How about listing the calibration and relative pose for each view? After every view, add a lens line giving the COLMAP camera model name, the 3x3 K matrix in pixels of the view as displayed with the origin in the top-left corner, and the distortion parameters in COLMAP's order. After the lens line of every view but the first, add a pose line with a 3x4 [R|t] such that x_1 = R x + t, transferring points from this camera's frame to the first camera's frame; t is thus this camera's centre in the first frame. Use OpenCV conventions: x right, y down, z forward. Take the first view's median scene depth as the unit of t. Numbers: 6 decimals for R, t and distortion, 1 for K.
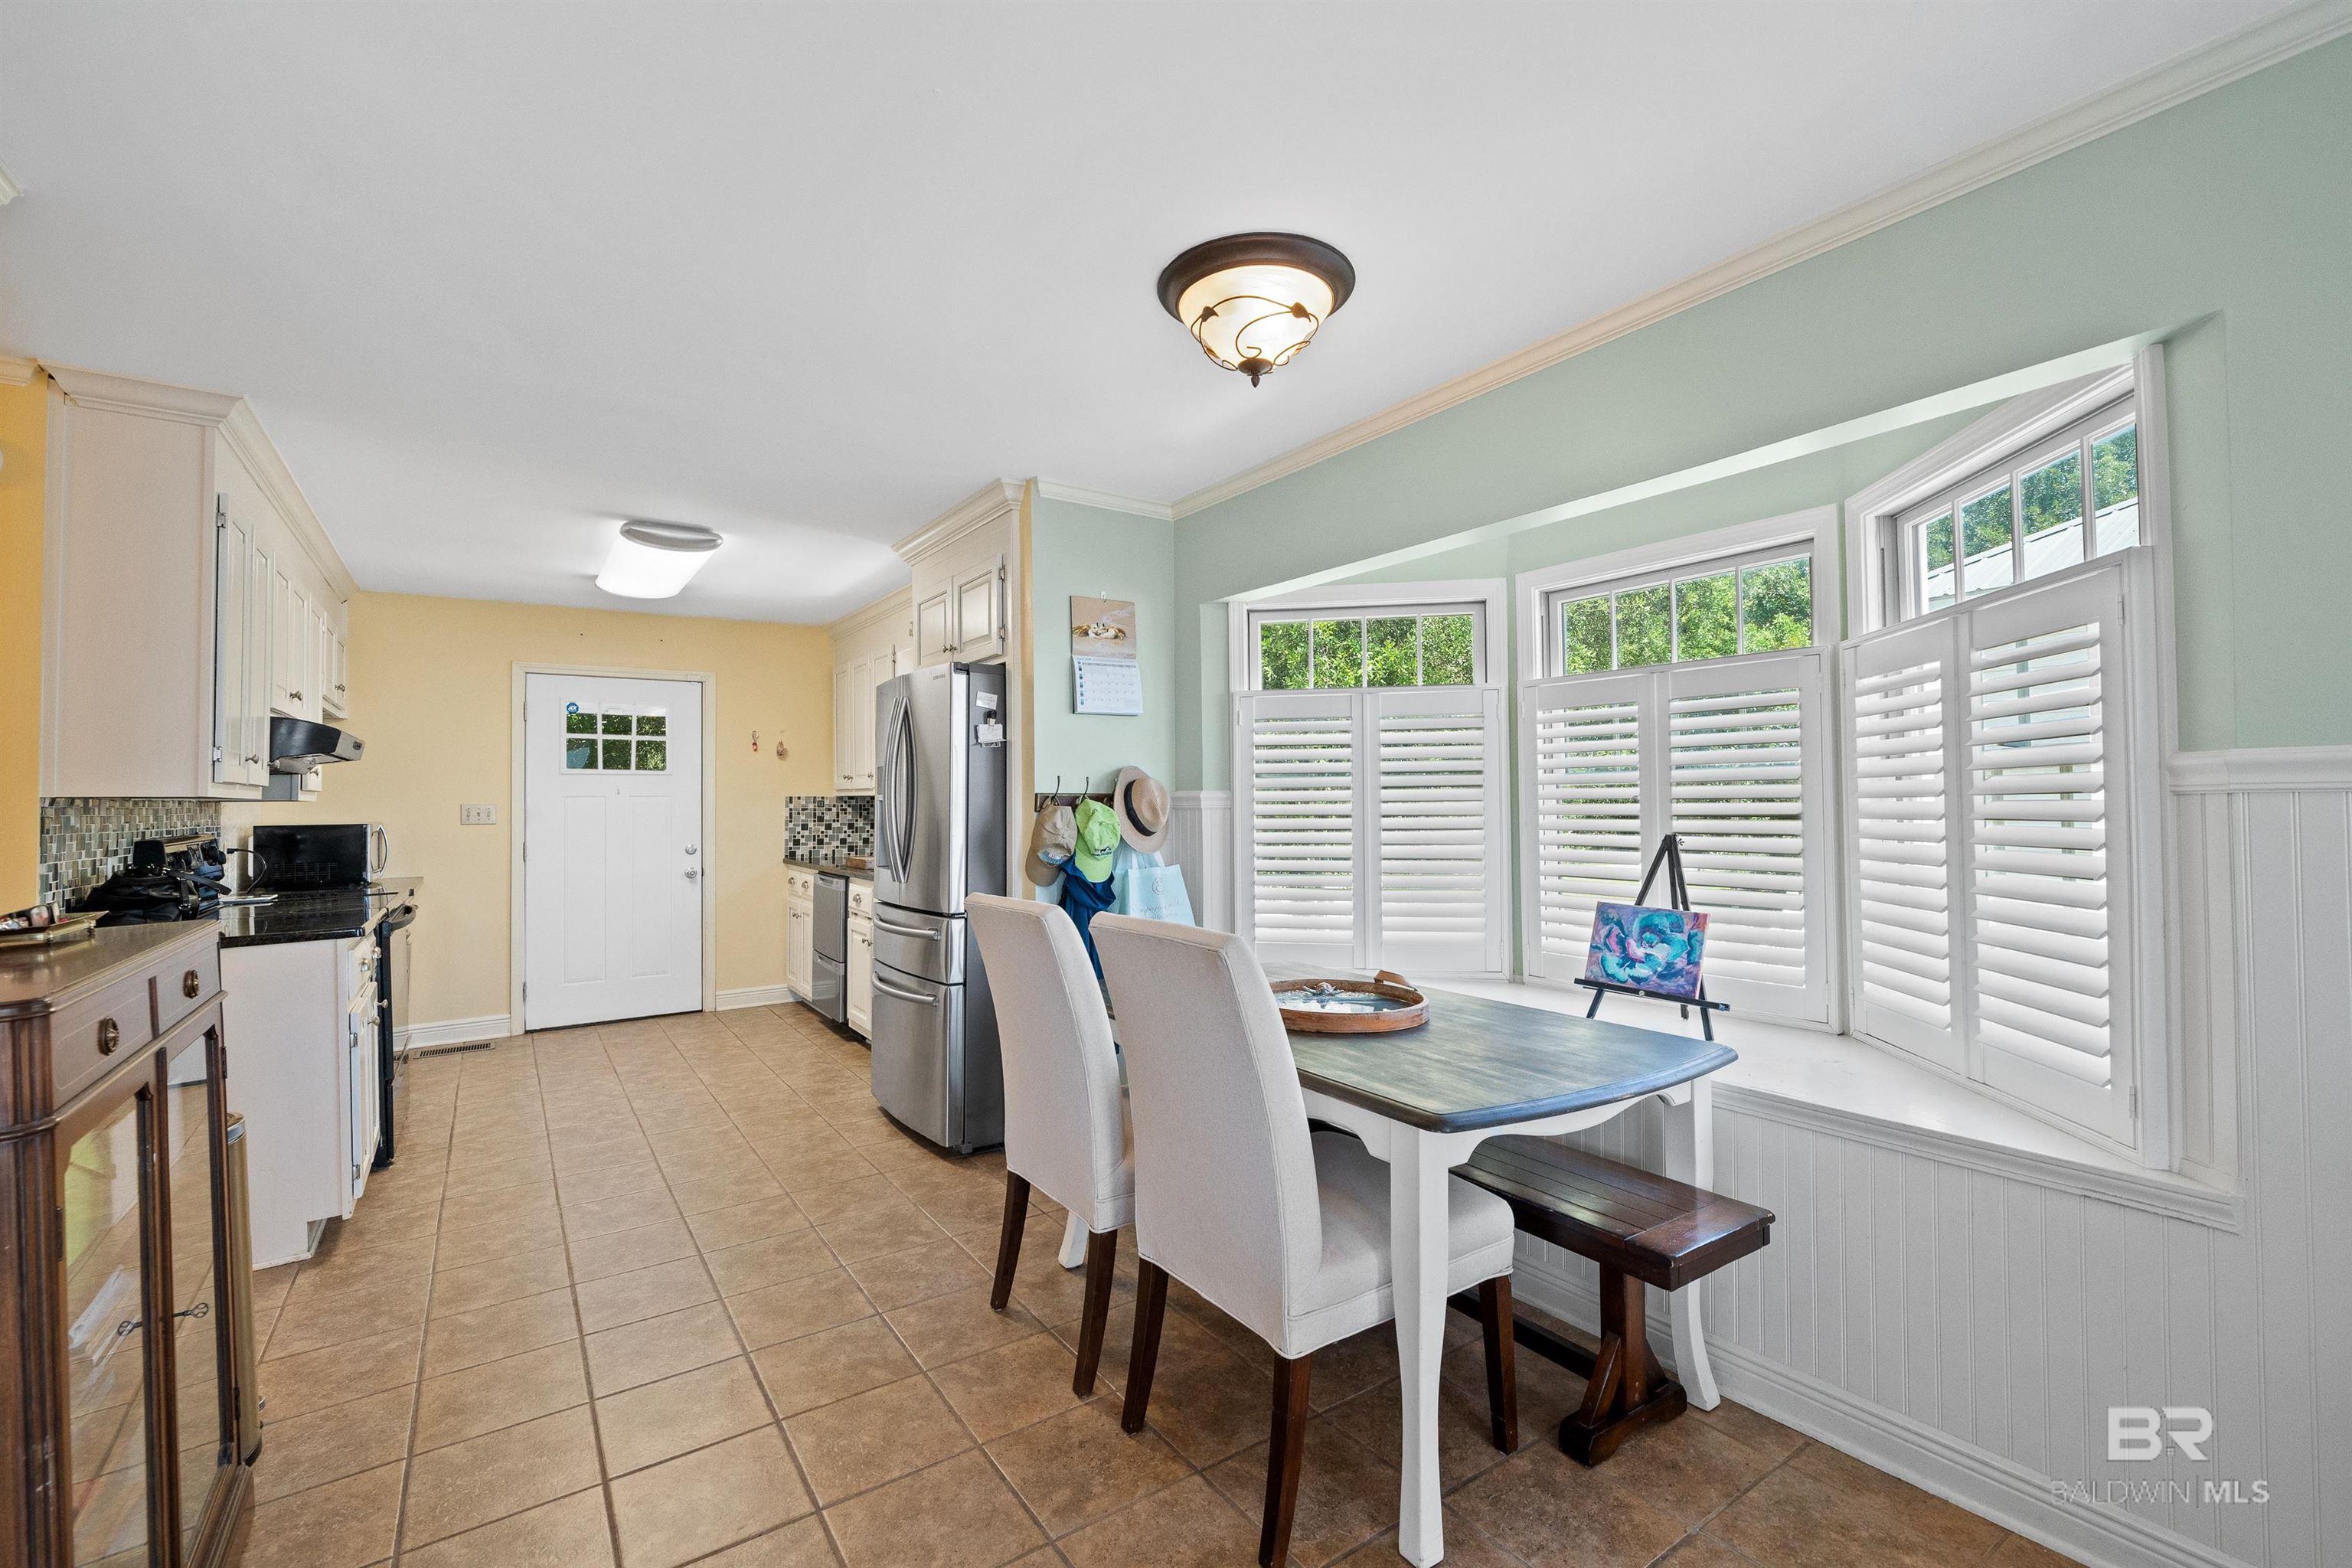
lens RADIAL K [[979.6, 0, 1175.6], [0, 979.6, 785.3], [0, 0, 1]] dist [-0.008734, -0.000151]
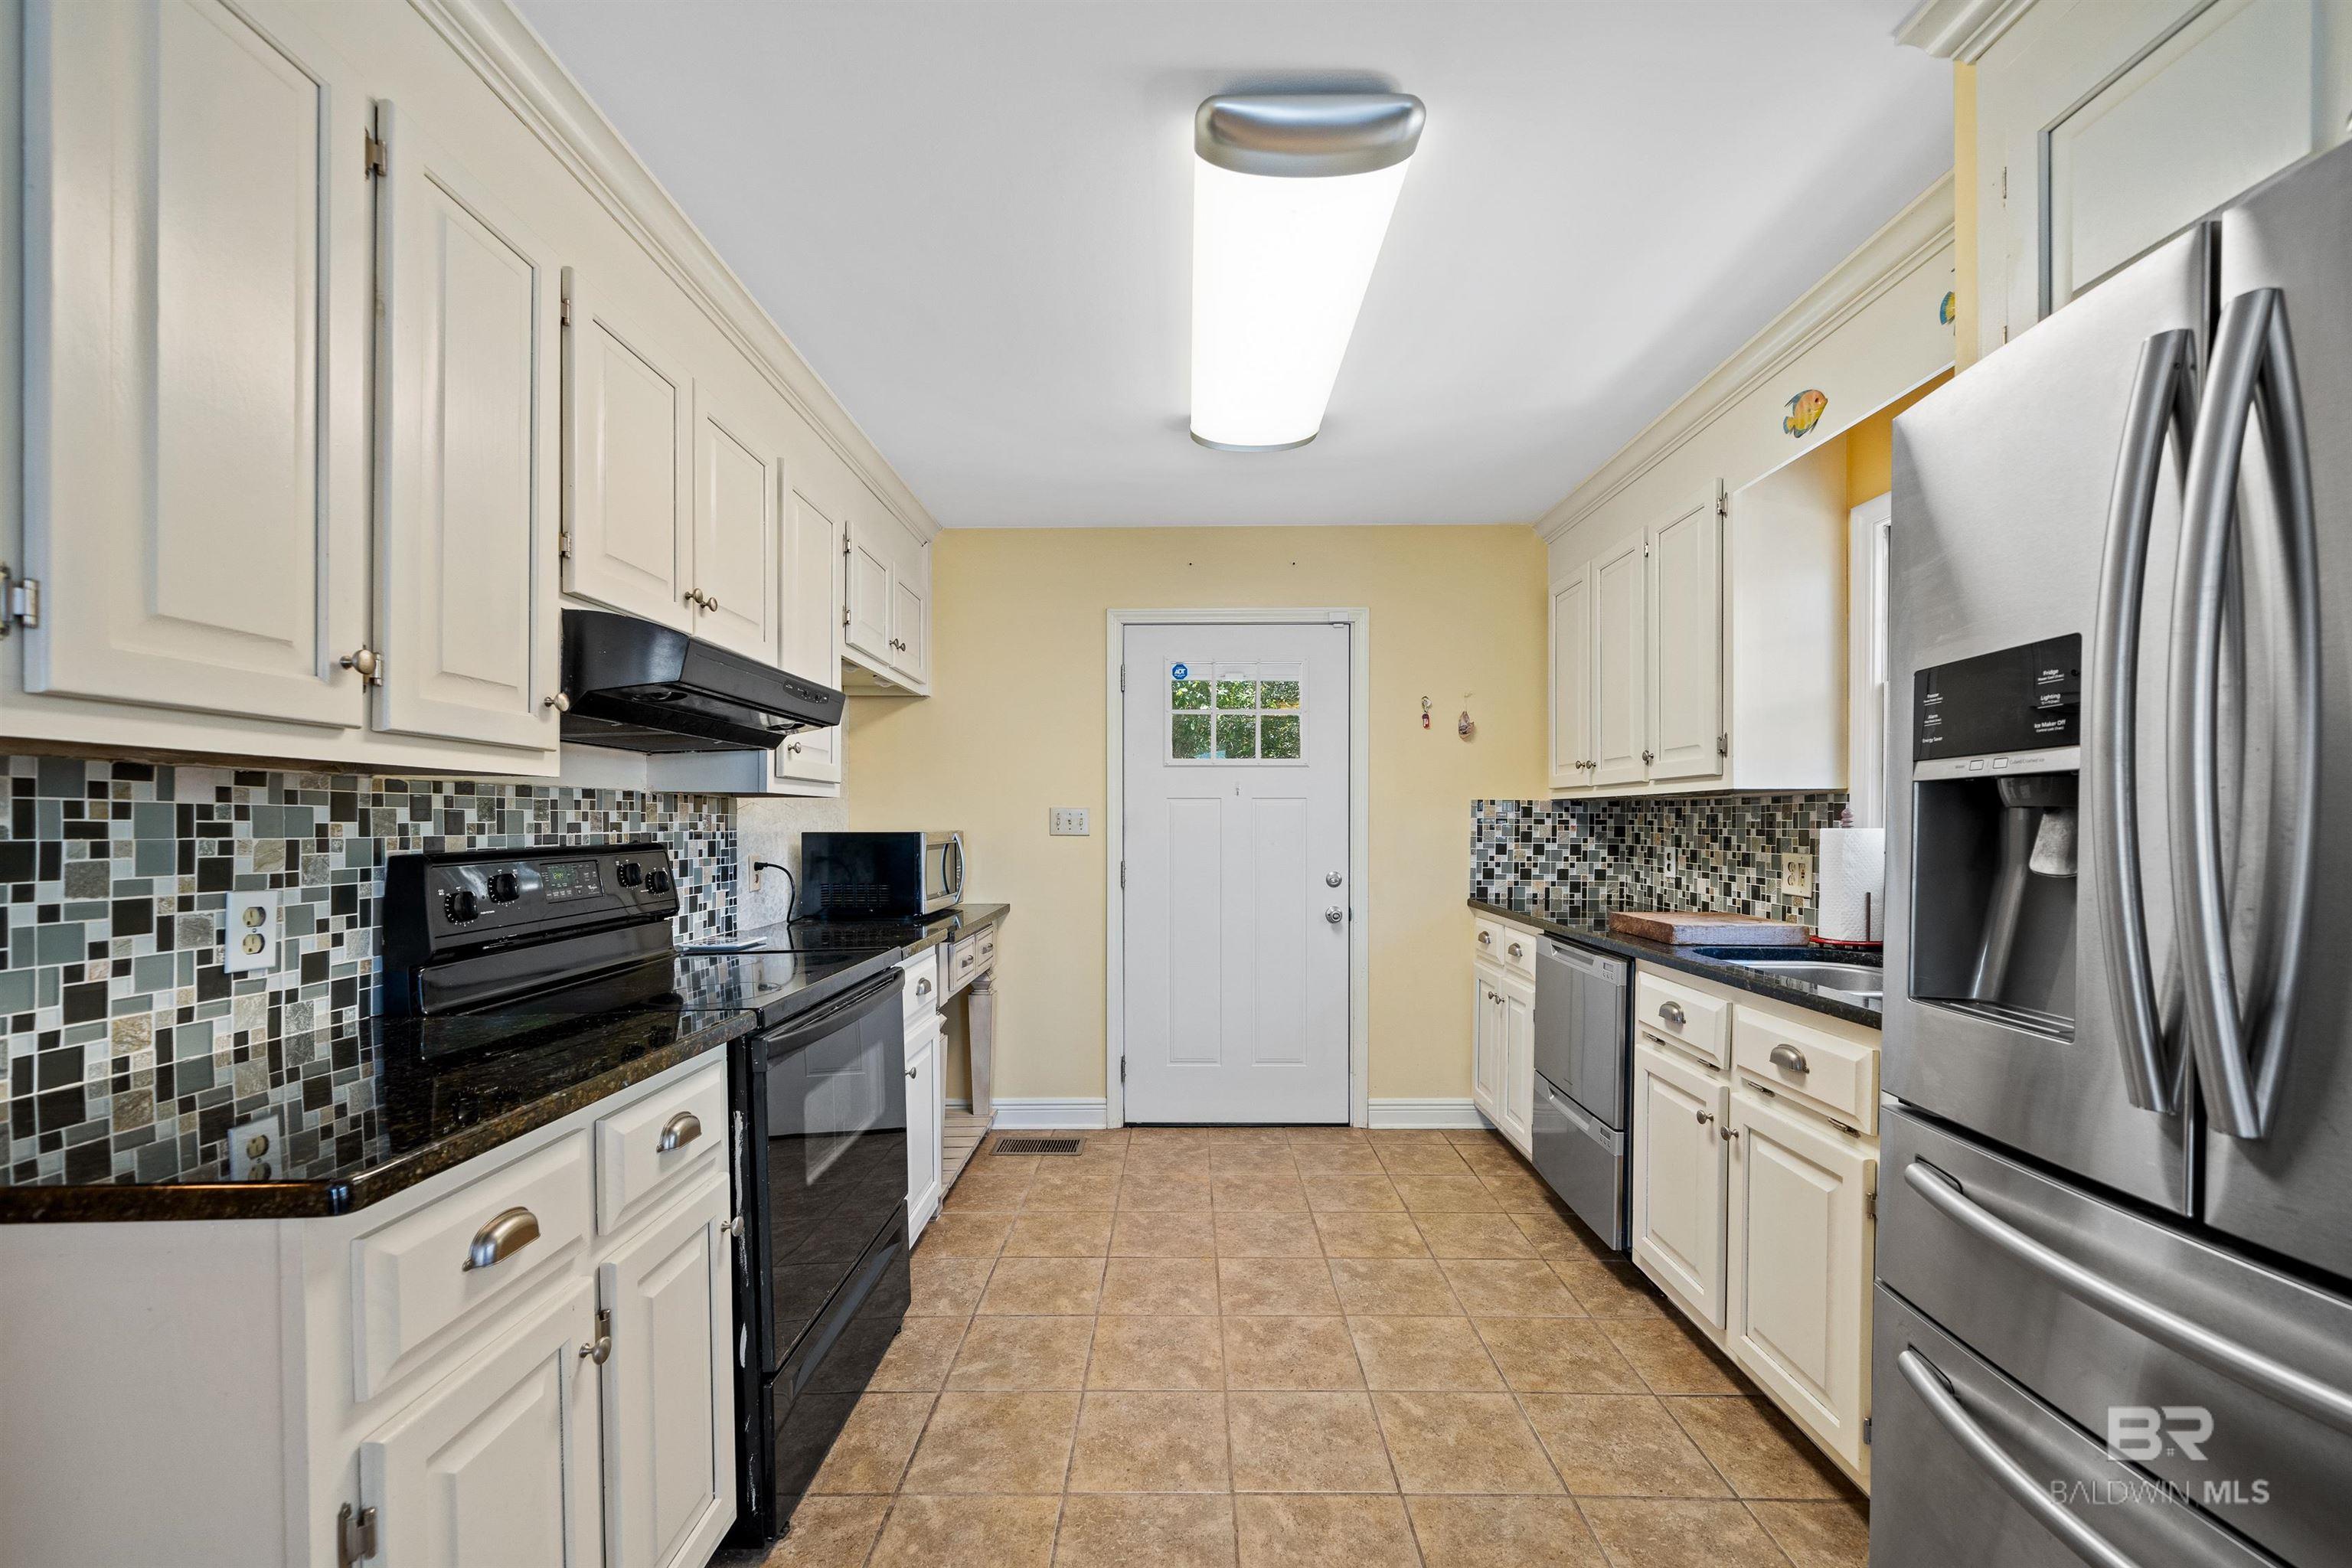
lens RADIAL K [[925.2, 0, 1188.1], [0, 925.2, 822.7], [0, 0, 1]] dist [-0.002616, 0.000018]
pose [[0.822611, 0.009958, -0.568518, -0.221080], [0.001566, 0.999803, 0.019778, 0.014696], [0.568603, -0.017160, 0.822433, 0.429151]]
